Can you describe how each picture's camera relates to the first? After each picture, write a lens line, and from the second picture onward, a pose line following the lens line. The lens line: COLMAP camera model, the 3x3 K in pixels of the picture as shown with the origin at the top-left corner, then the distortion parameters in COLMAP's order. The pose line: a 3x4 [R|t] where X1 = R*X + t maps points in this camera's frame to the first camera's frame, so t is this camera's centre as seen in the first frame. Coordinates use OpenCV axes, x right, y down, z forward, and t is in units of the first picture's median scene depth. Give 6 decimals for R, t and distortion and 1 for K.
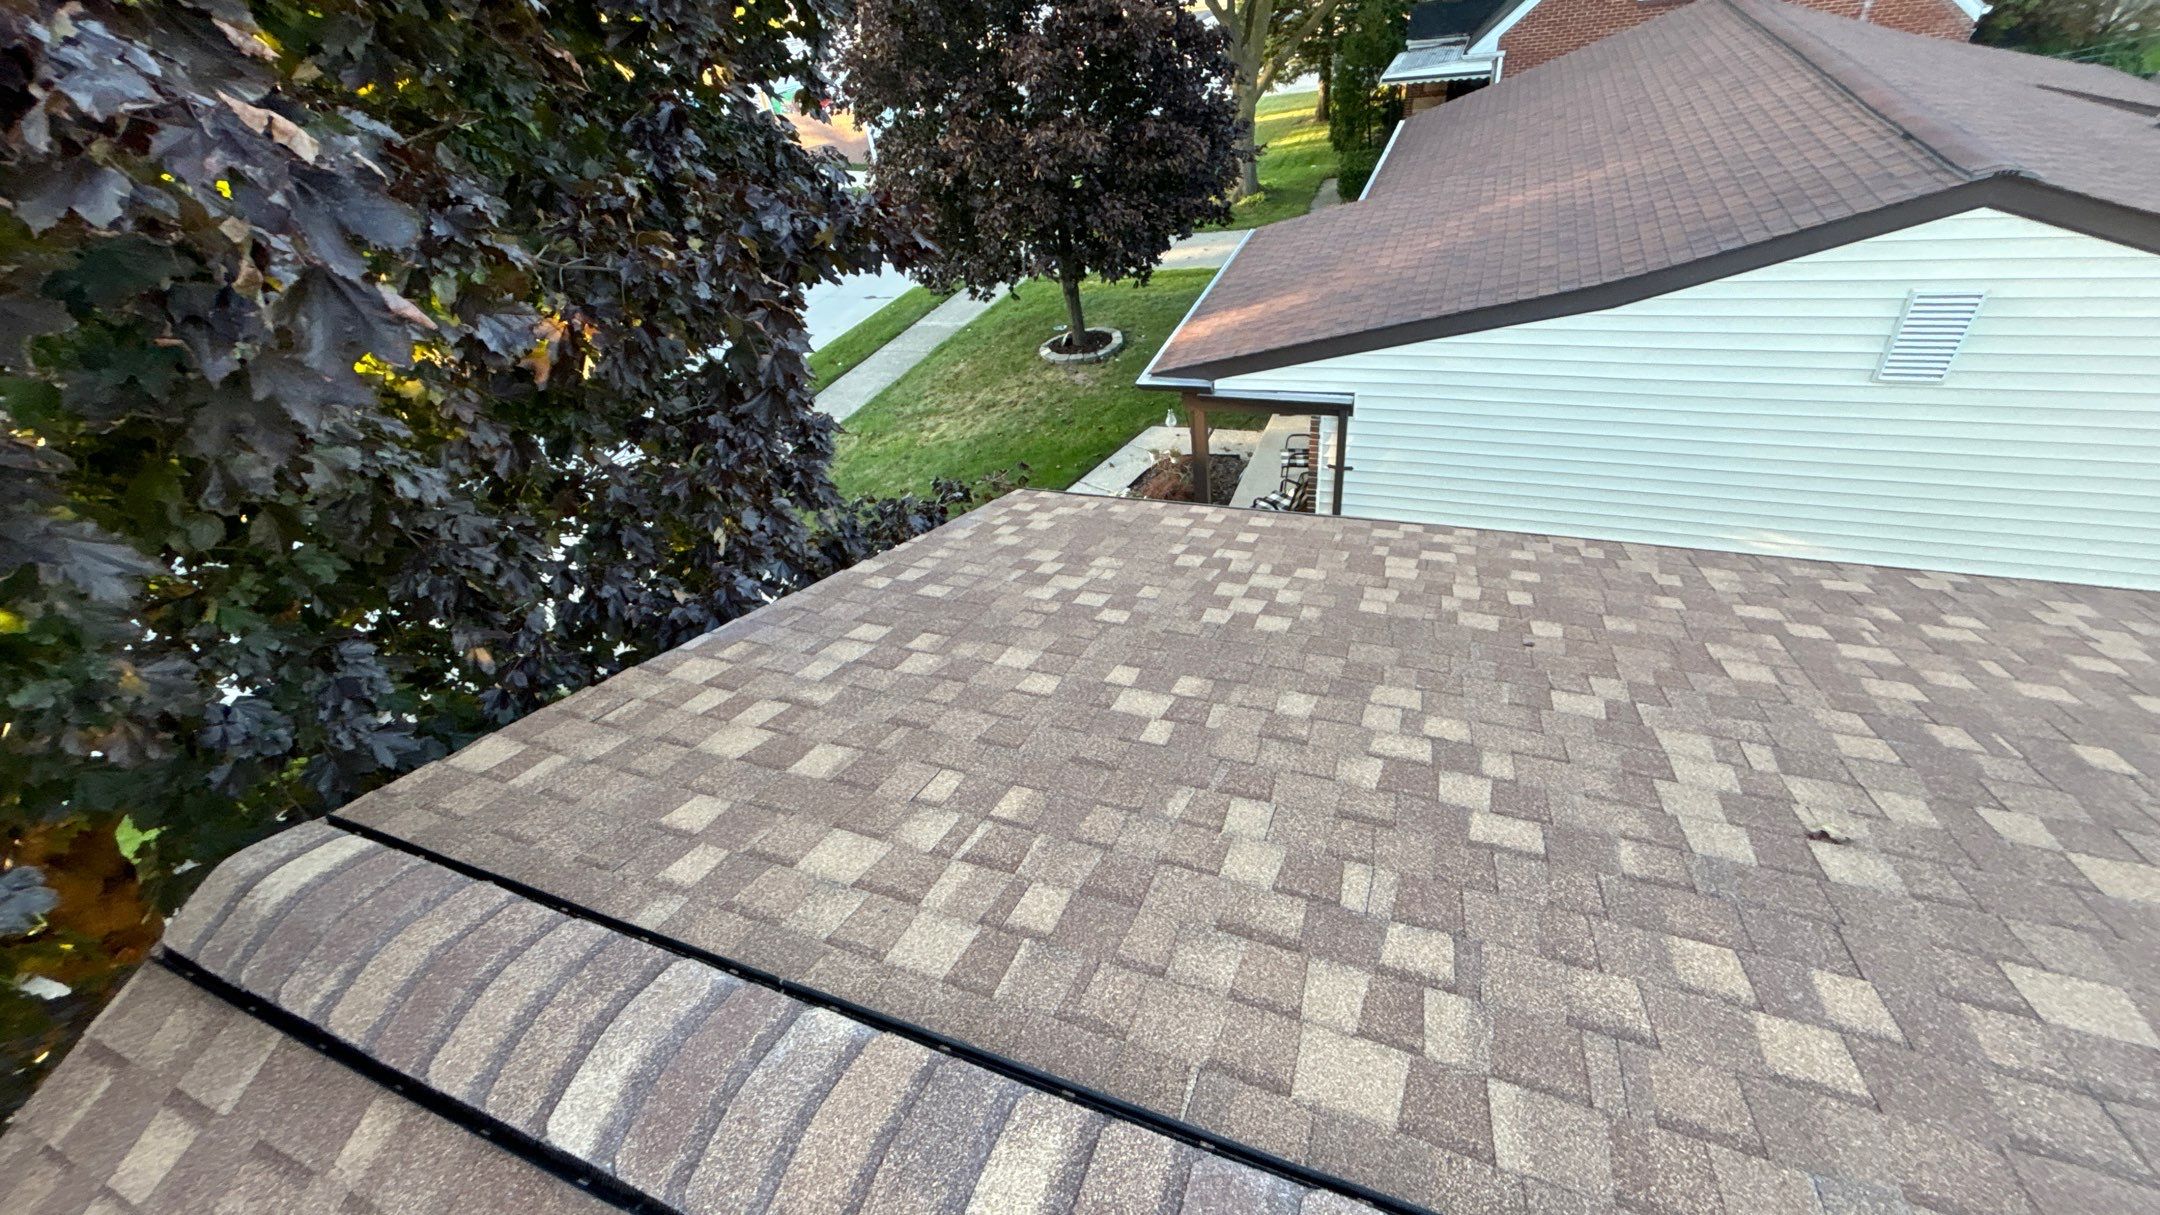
lens RADIAL K [[868.1, 0, 1077.2], [0, 868.1, 609.3], [0, 0, 1]] dist [-0.001427, 0.000508]
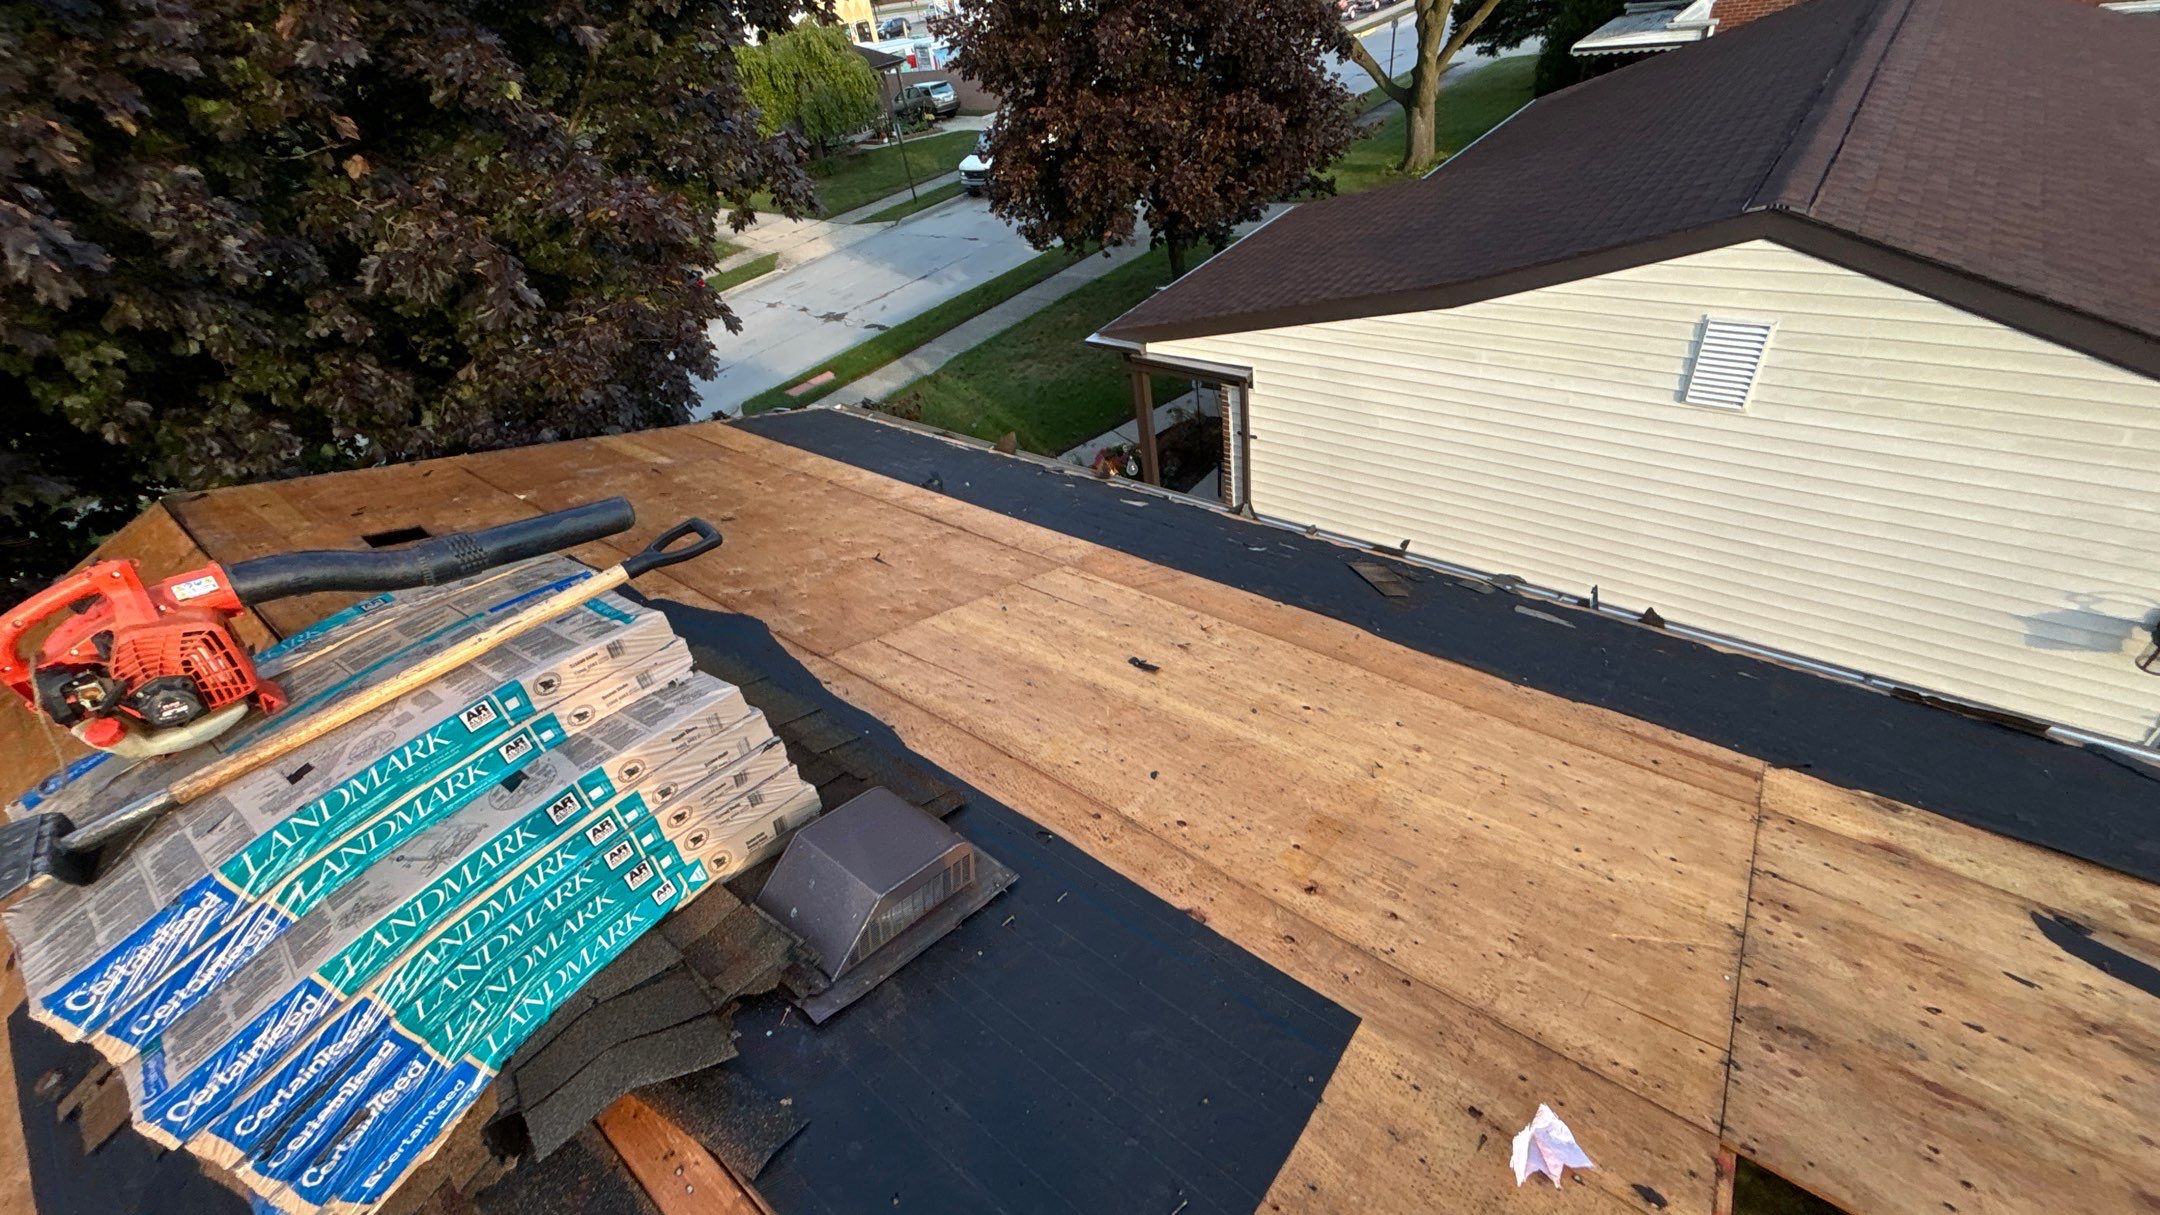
lens RADIAL K [[882.4, 0, 1090.2], [0, 882.4, 595.6], [0, 0, 1]] dist [-0.000064, 0.004299]
pose [[0.958118, 0.162629, -0.235715, 0.558637], [-0.155678, 0.986644, 0.047934, 0.017250], [0.240362, -0.009230, 0.970639, -0.172617]]
